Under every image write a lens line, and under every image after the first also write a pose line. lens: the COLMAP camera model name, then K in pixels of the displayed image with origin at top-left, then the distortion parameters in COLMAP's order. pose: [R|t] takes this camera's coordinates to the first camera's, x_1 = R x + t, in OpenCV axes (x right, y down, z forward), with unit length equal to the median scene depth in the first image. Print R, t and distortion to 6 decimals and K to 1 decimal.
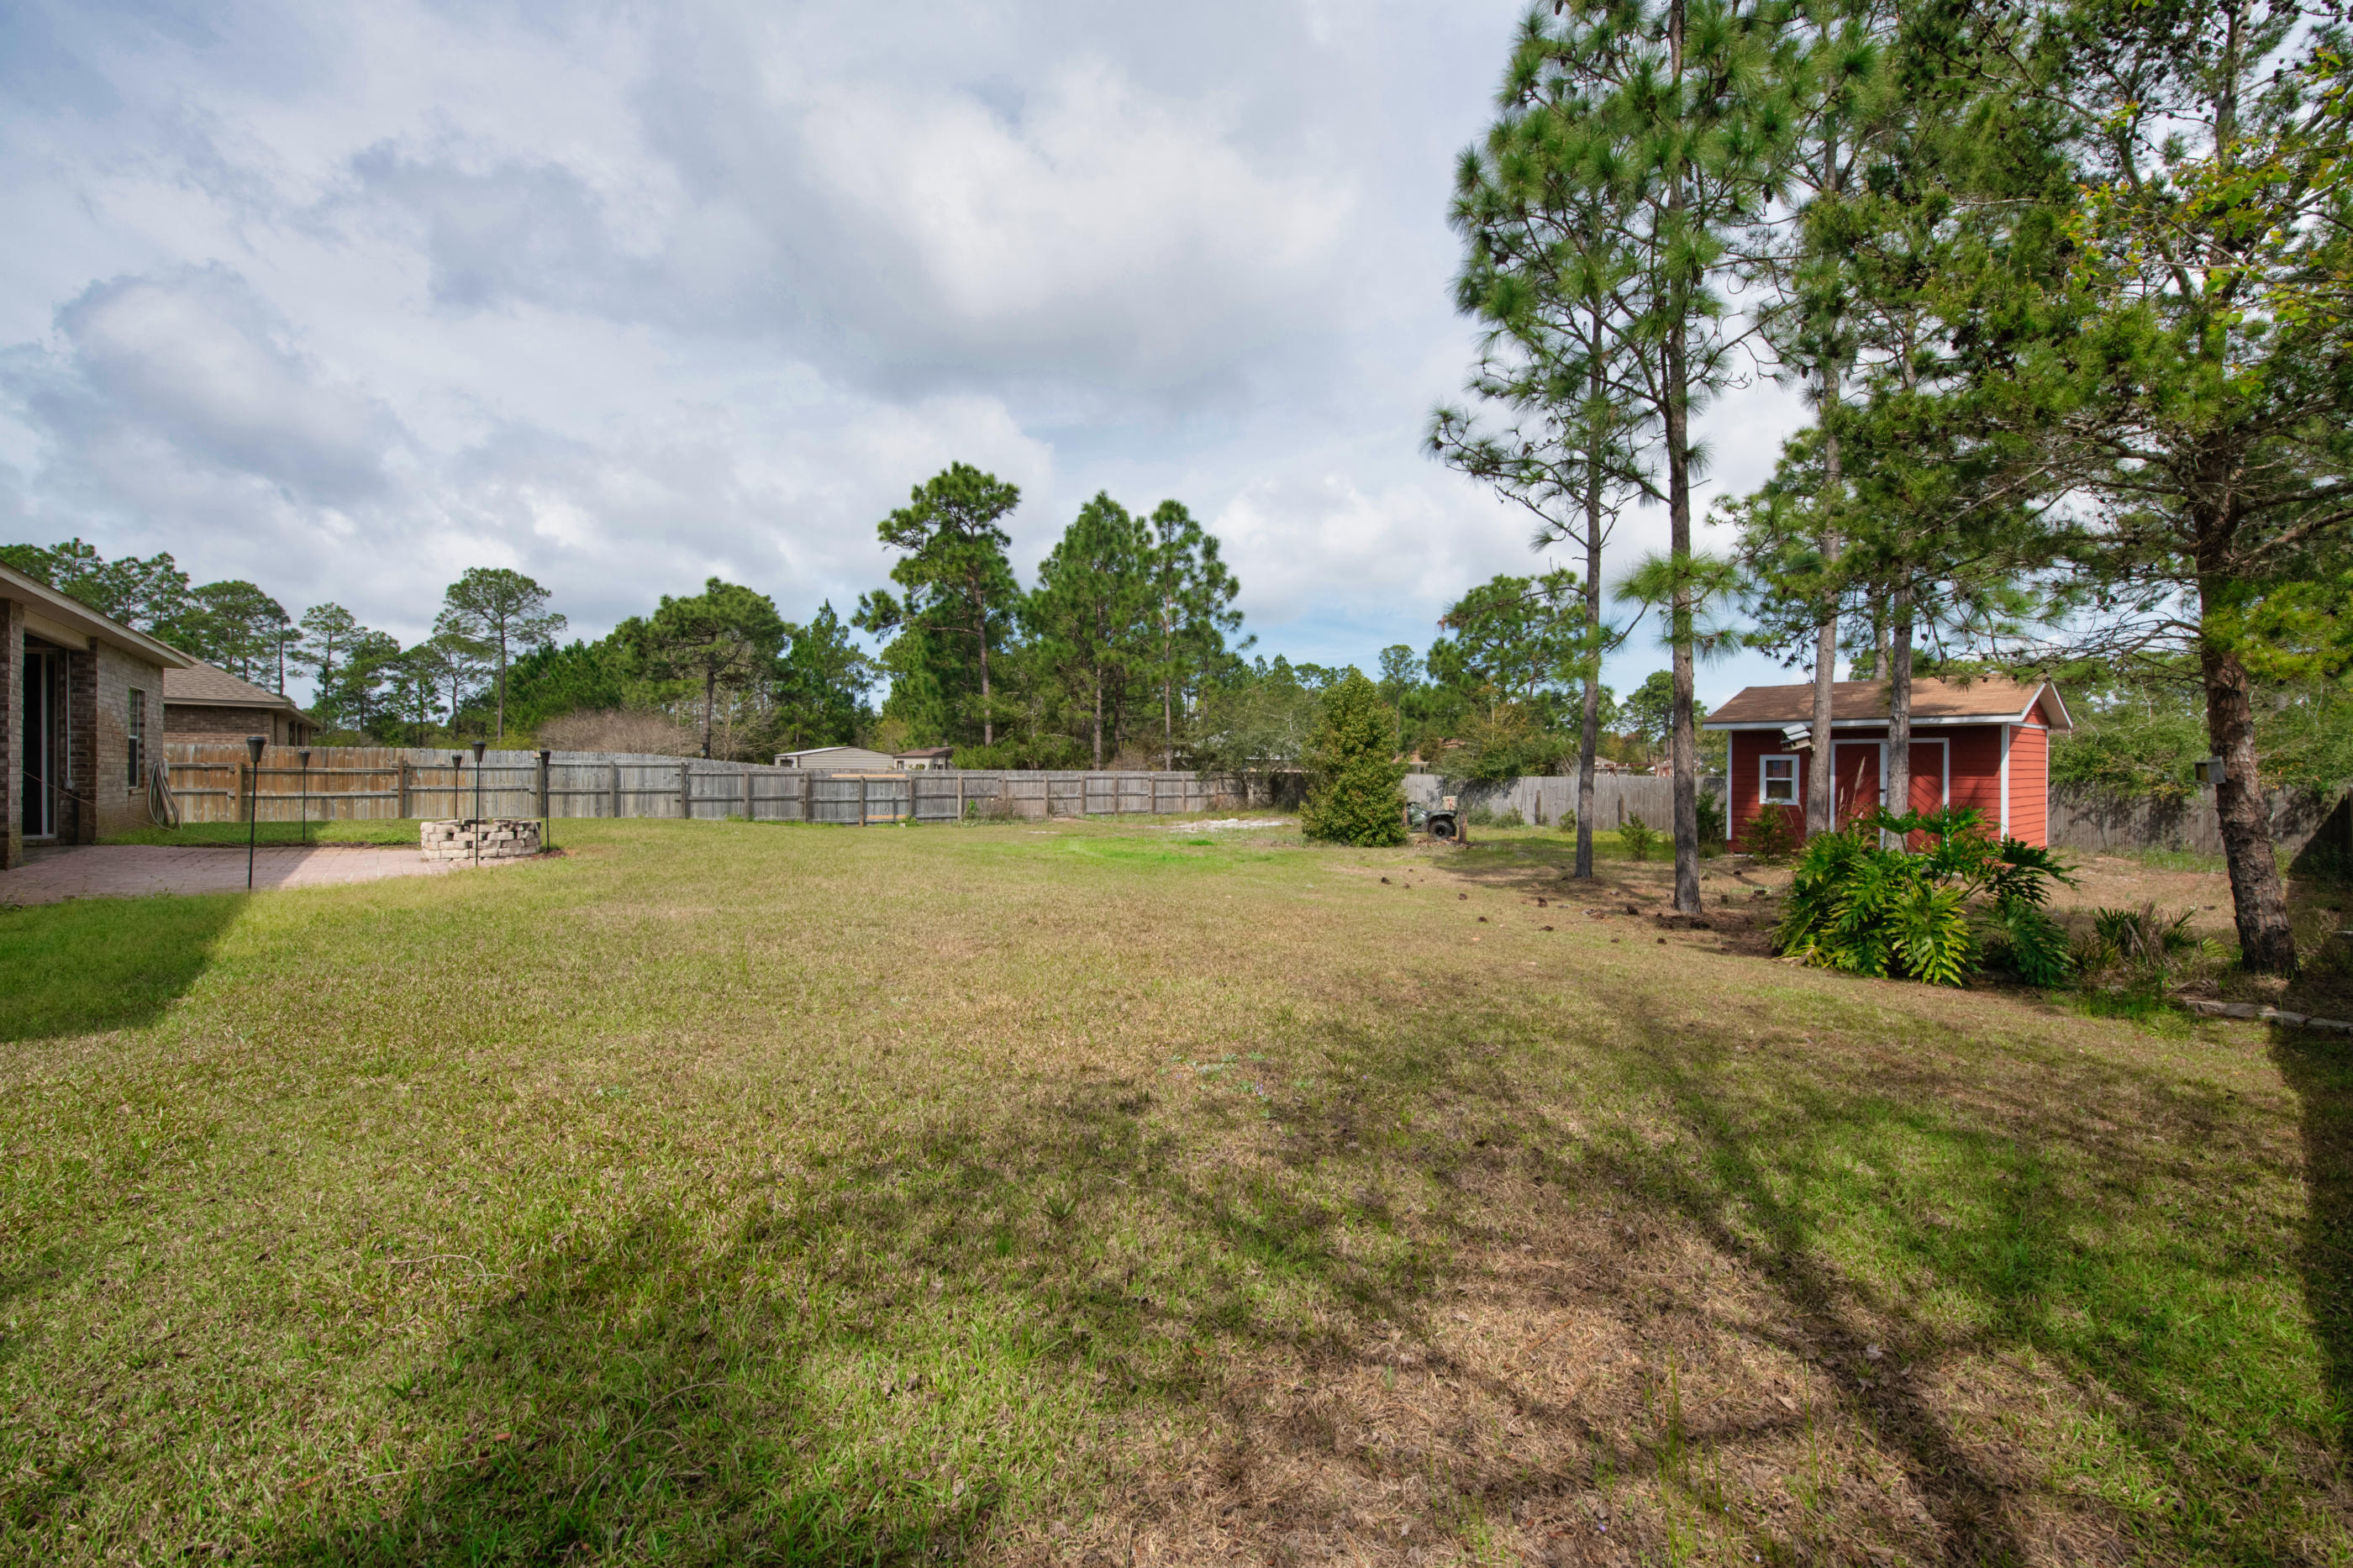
lens RADIAL K [[931.5, 0, 1170.9], [0, 931.5, 771.1], [0, 0, 1]] dist [0.007858, -0.001302]
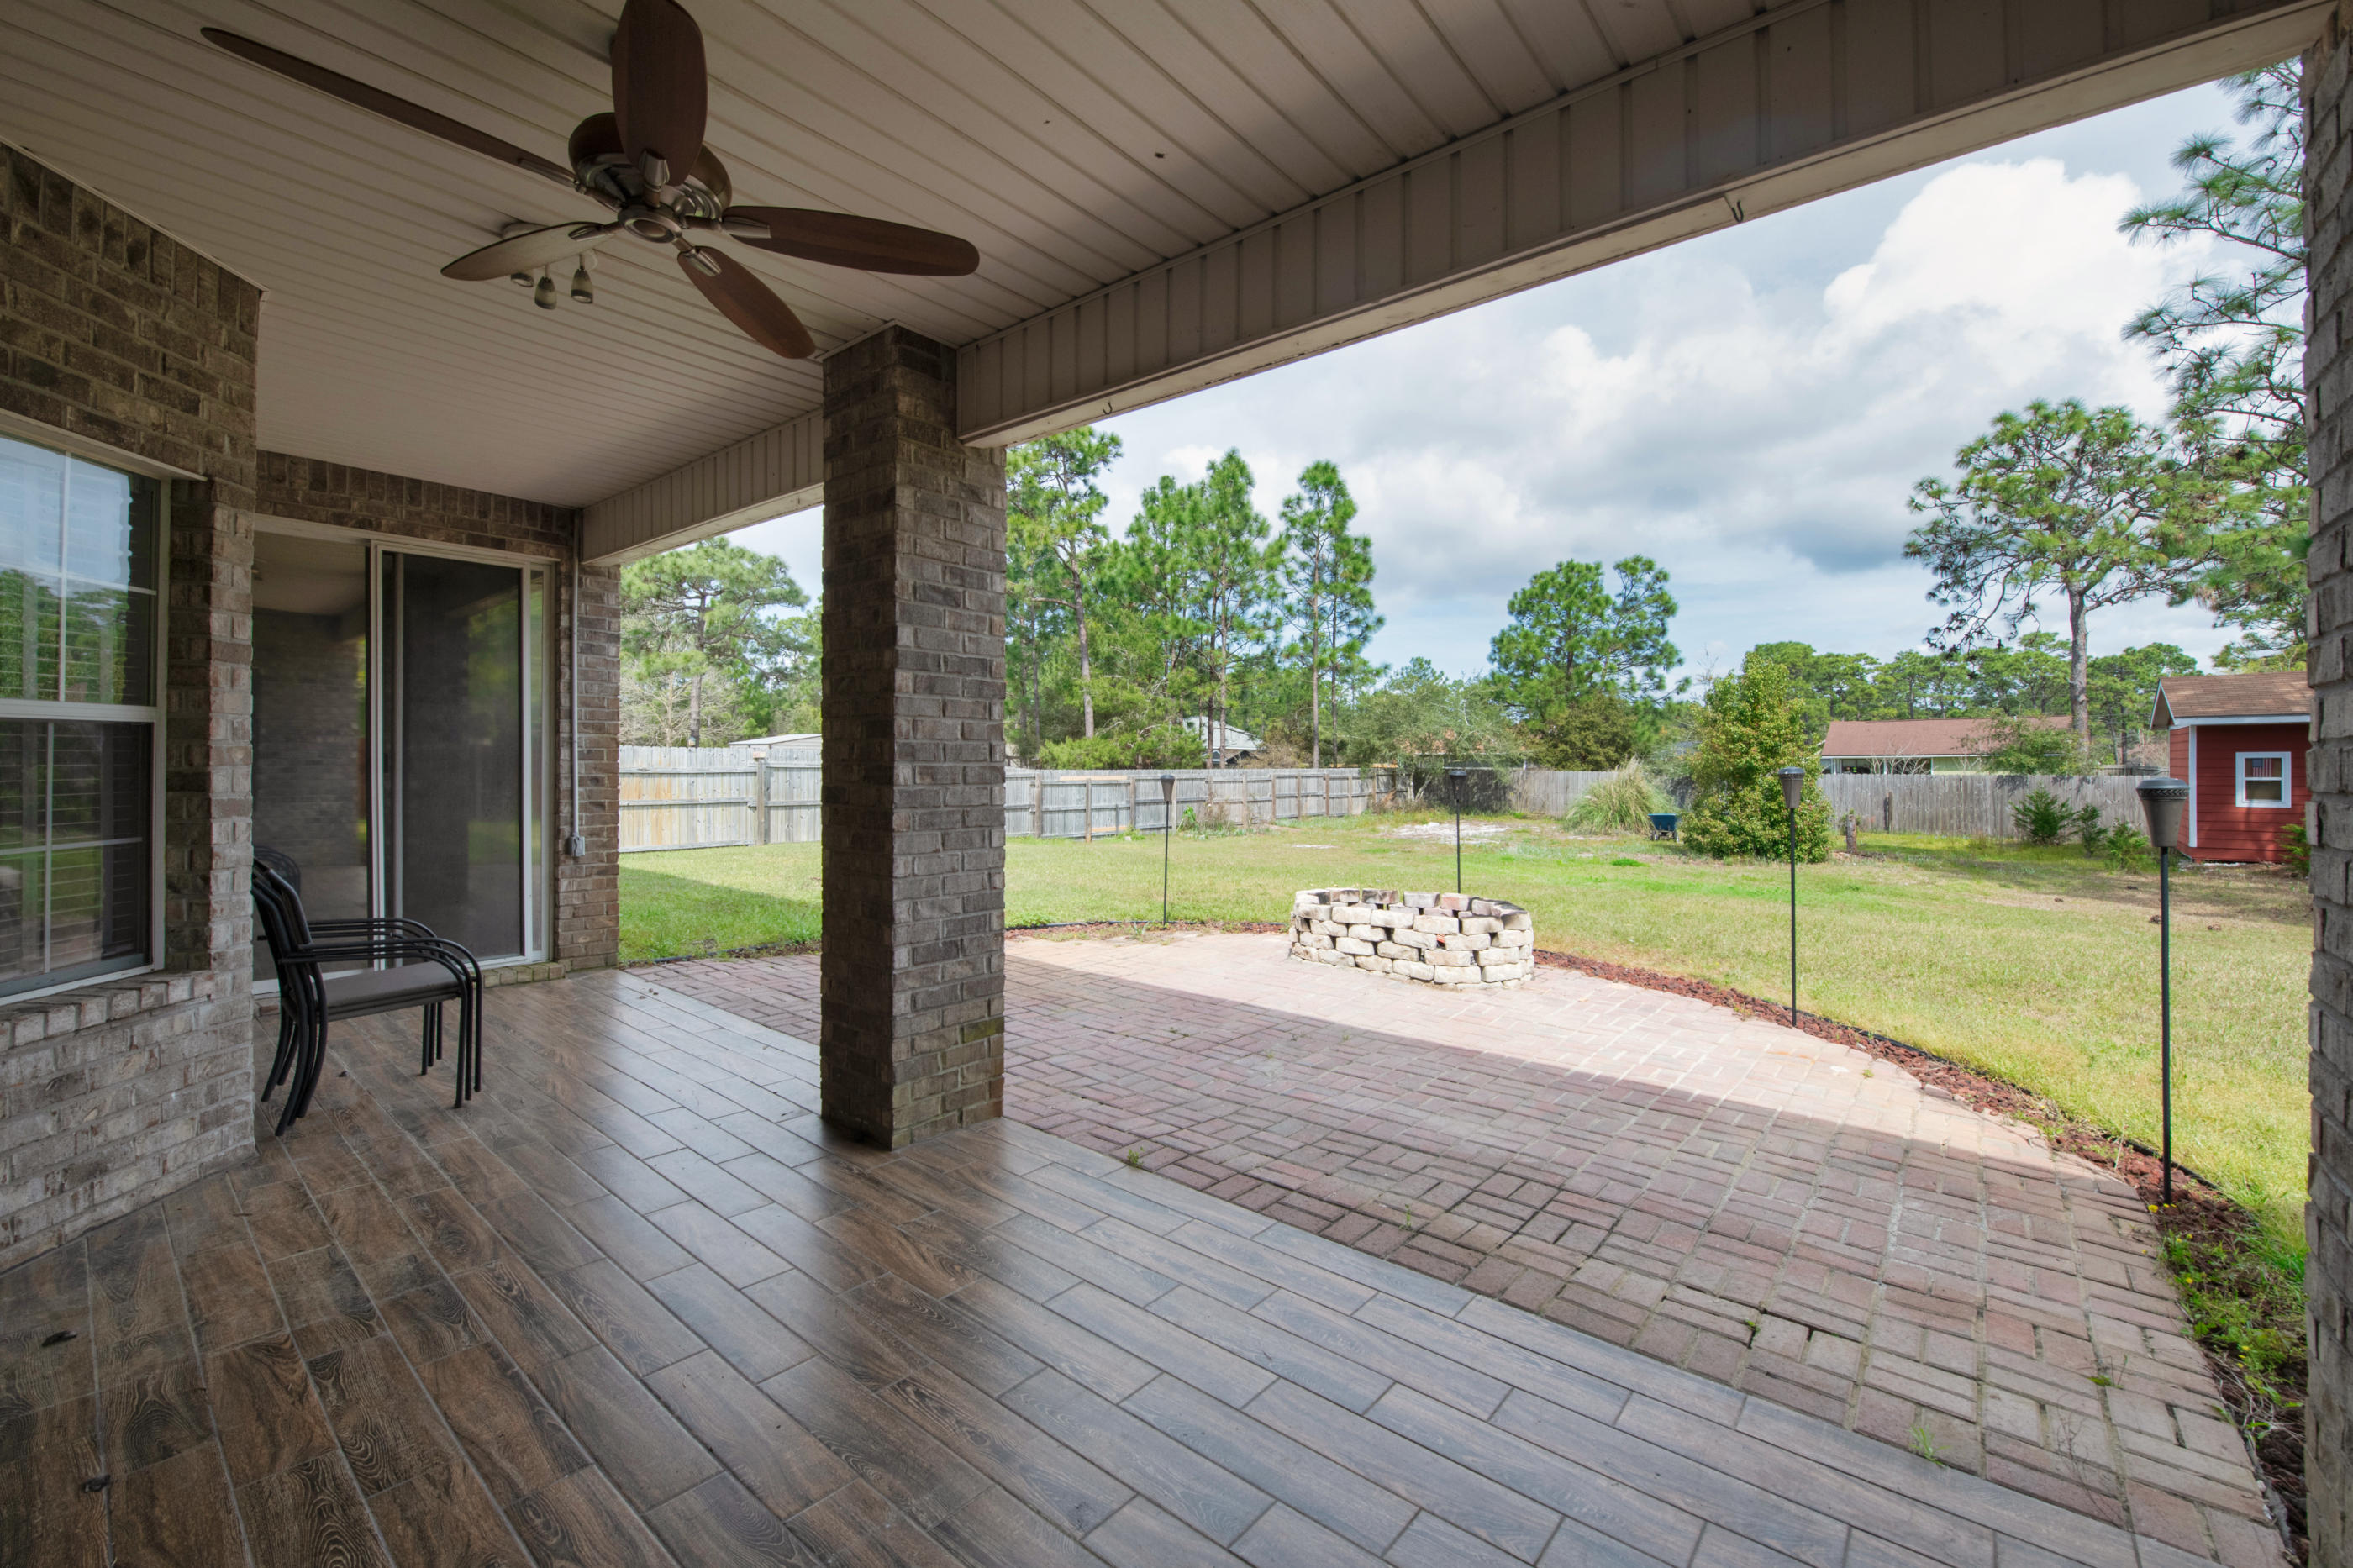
lens RADIAL K [[931.5, 0, 1188.8], [0, 931.5, 762.9], [0, 0, 1]] dist [0.007858, -0.001302]
pose [[0.986044, -0.002994, 0.166459, -0.368051], [0.002896, 0.999995, 0.000831, -0.007671], [-0.166461, -0.000337, 0.986048, 0.199242]]
